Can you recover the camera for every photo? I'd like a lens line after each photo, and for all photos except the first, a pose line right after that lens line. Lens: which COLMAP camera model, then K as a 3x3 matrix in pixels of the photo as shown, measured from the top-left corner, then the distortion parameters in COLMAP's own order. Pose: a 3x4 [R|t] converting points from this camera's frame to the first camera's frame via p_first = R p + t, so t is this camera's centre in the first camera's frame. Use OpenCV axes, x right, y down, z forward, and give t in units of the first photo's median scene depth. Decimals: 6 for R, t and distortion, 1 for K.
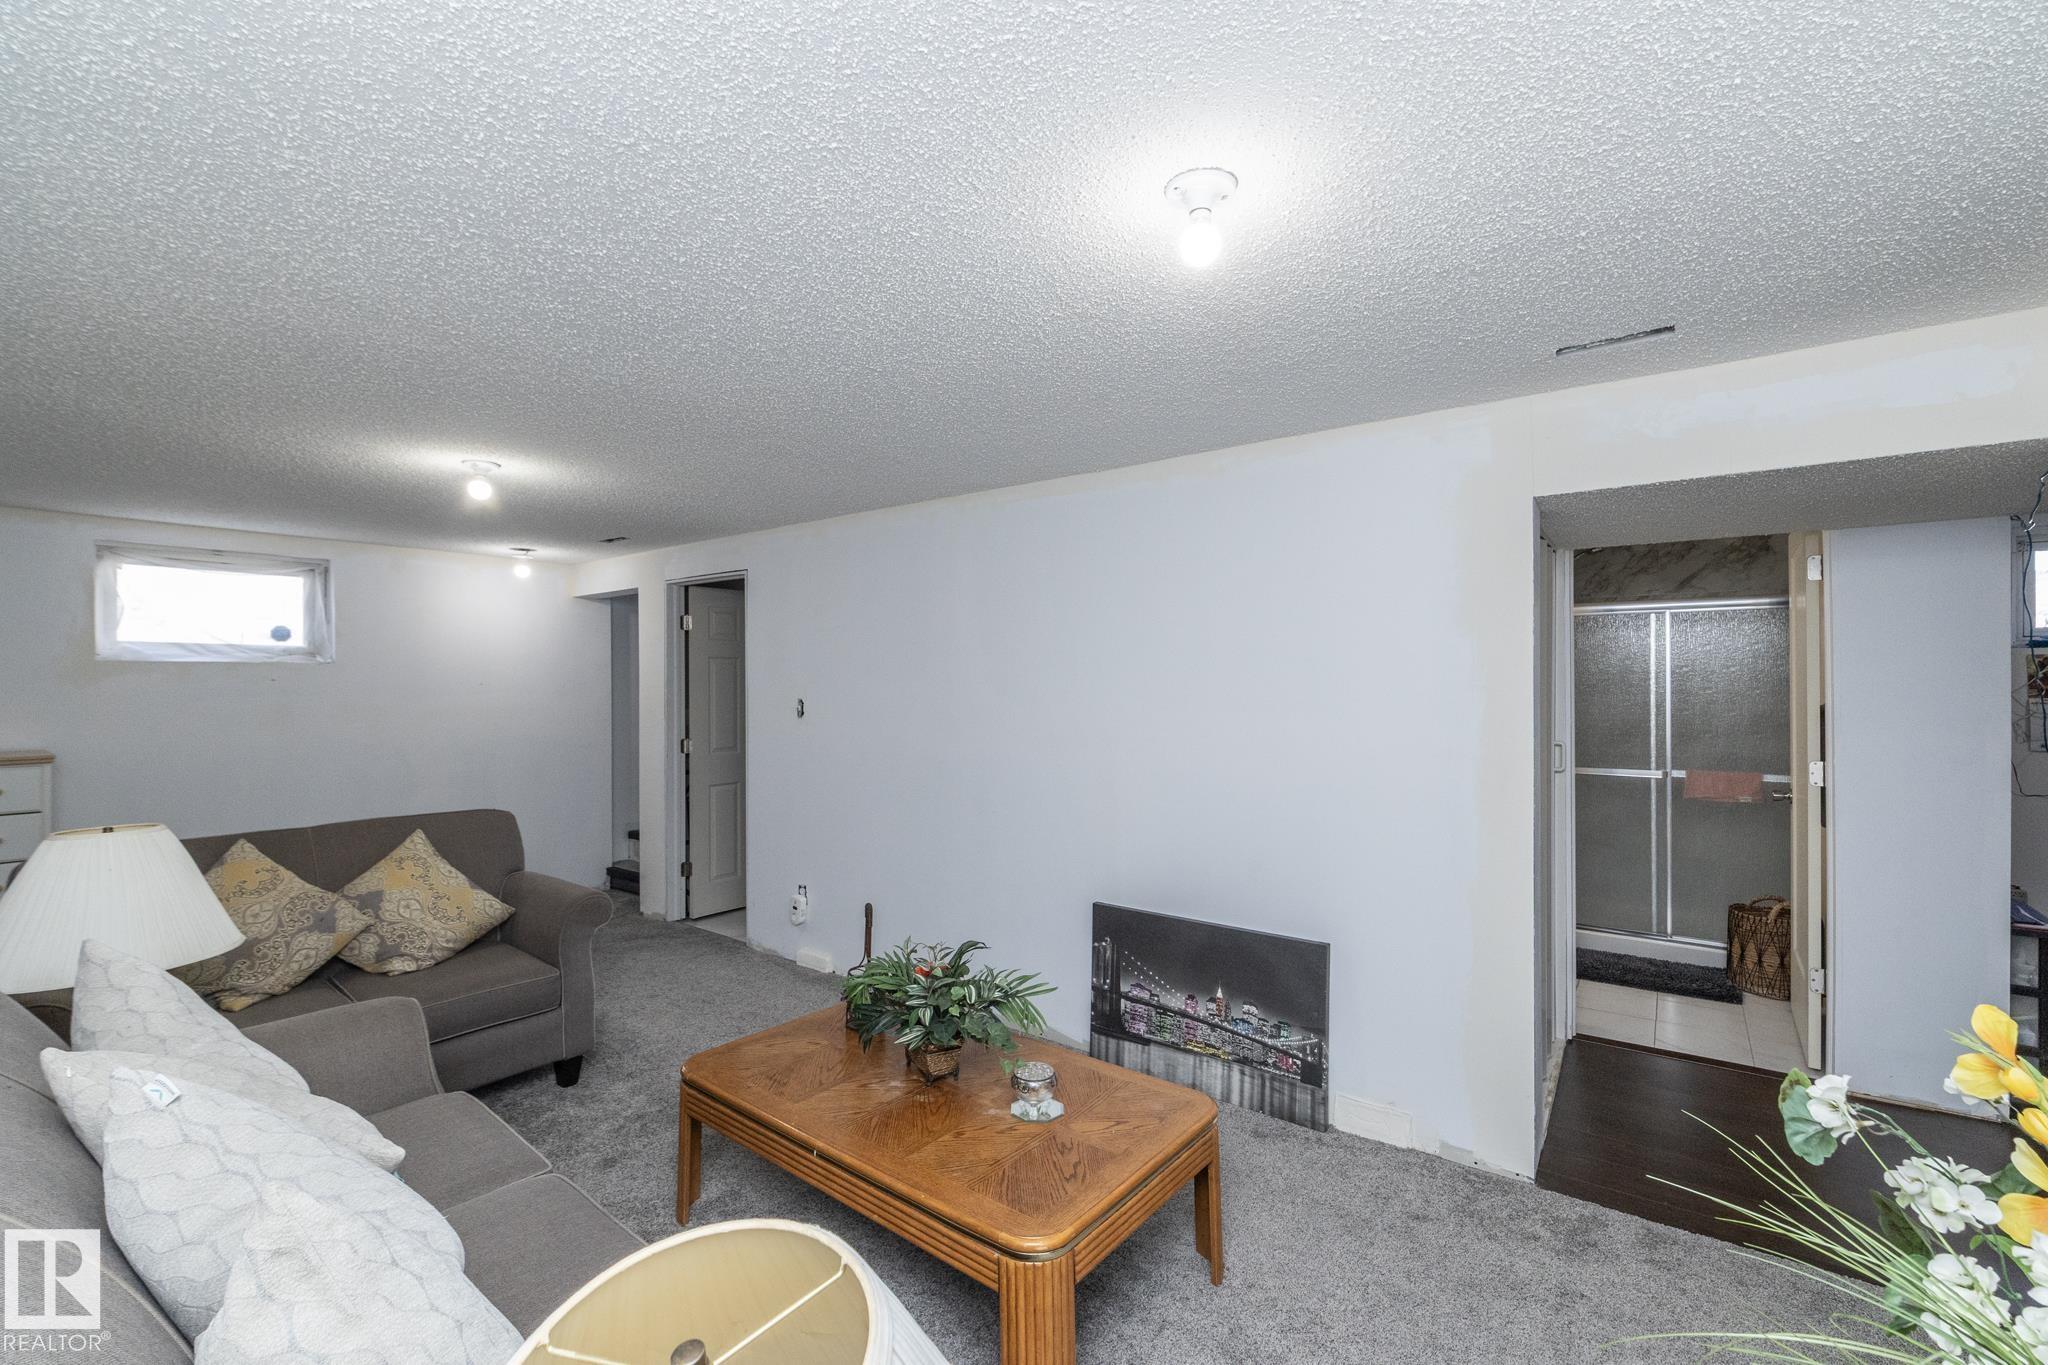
lens RADIAL K [[873.2, 0, 1025.1], [0, 873.2, 686.1], [0, 0, 1]] dist [0.000309, 0.000012]
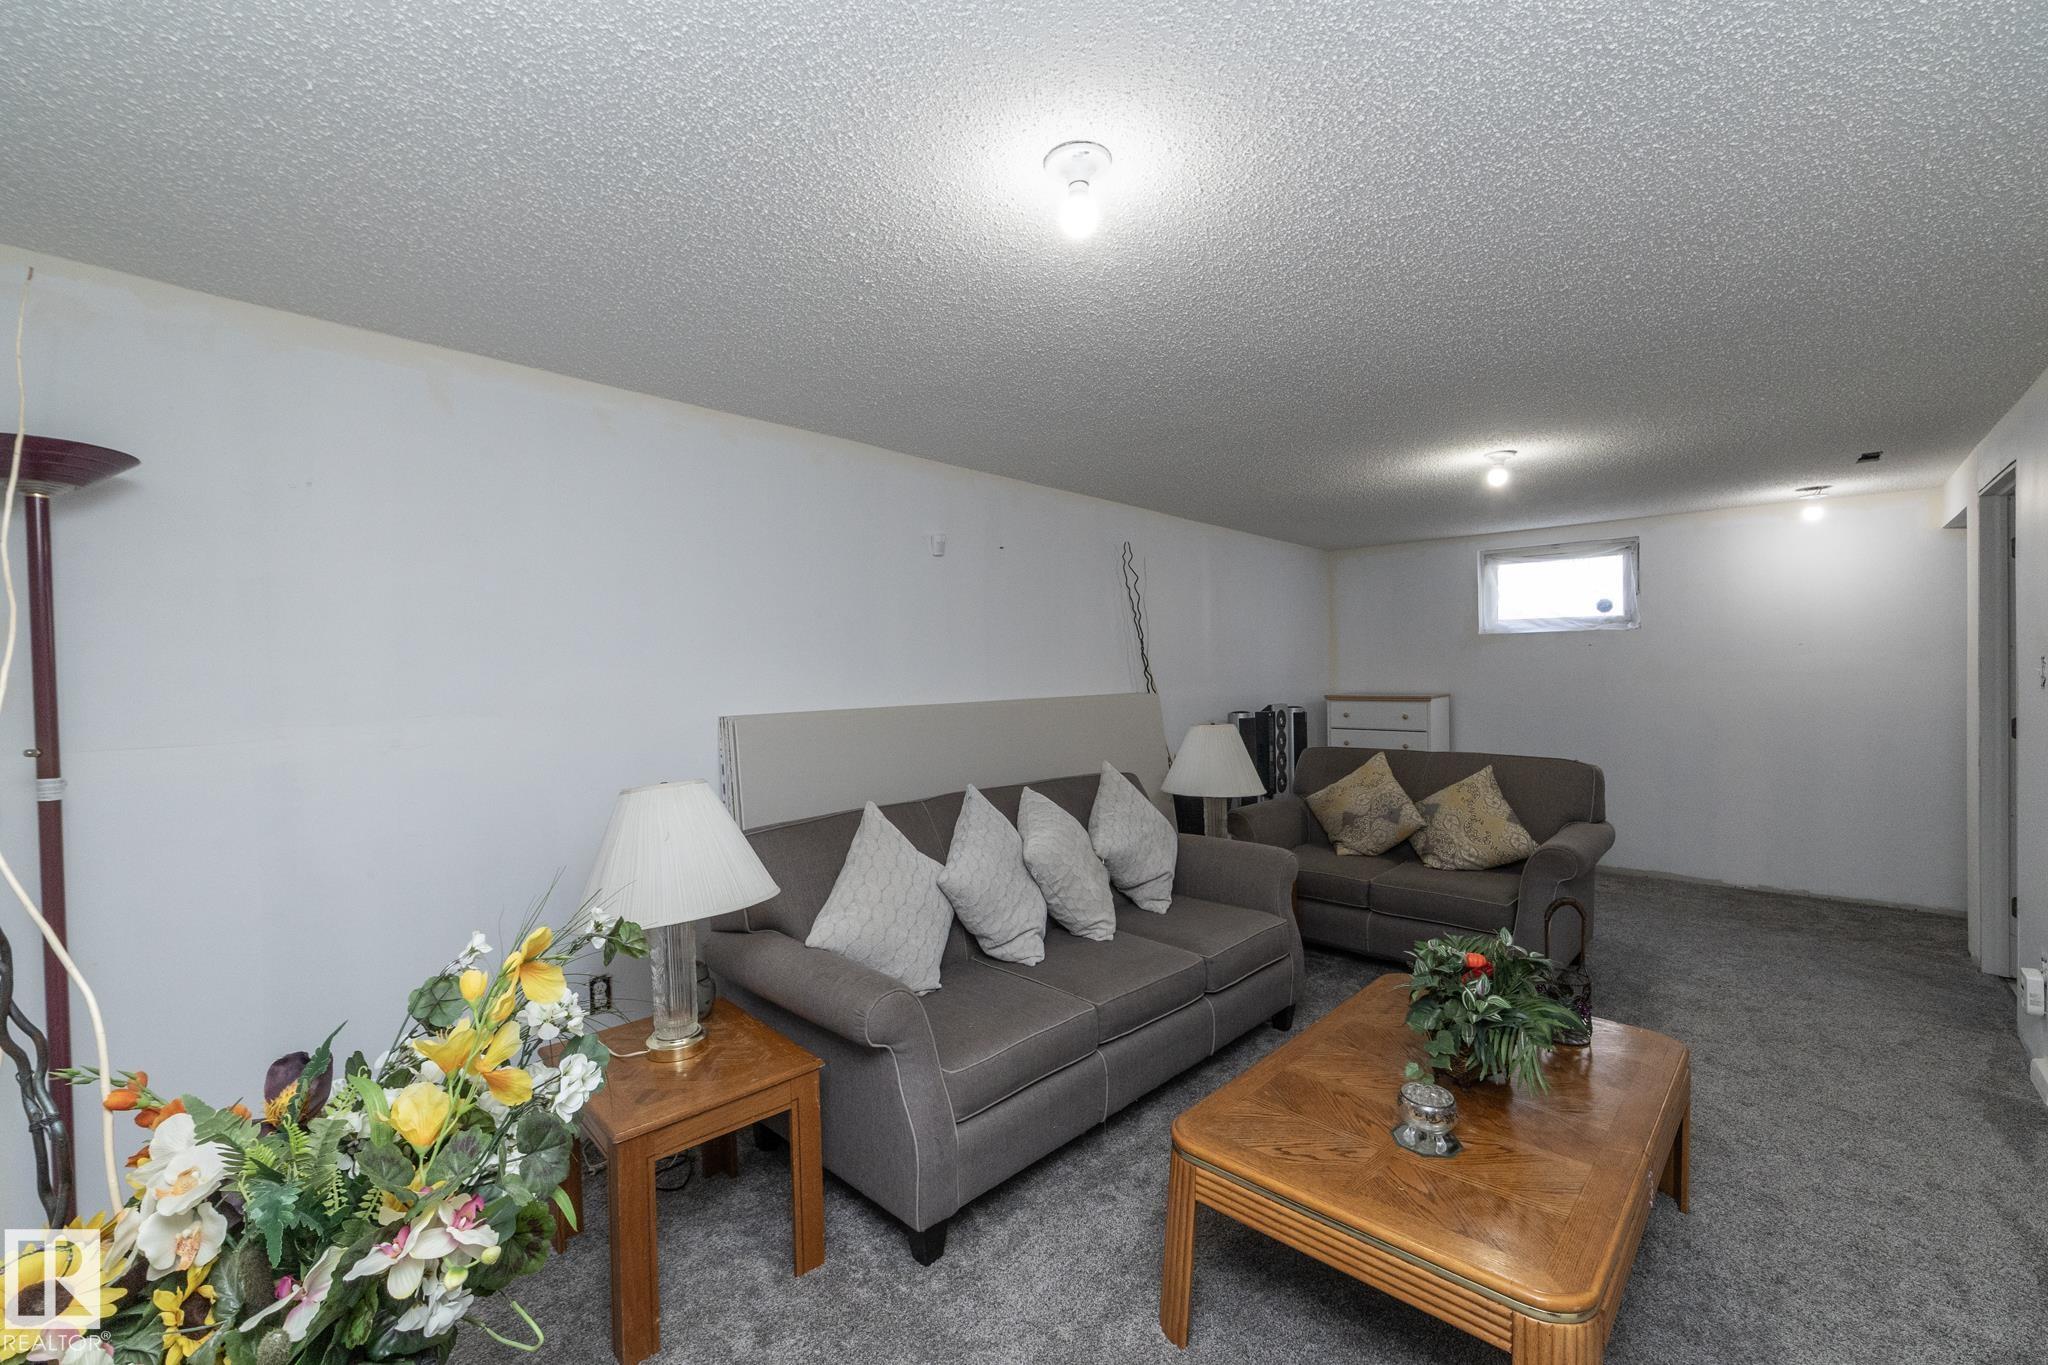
lens RADIAL K [[873.2, 0, 1024.8], [0, 873.2, 680.6], [0, 0, 1]] dist [0.000309, 0.000012]
pose [[-0.071406, 0.019173, -0.997263, 0.434714], [0.008954, 0.999787, 0.018581, 0.013900], [0.997407, -0.007603, -0.071563, 0.340624]]
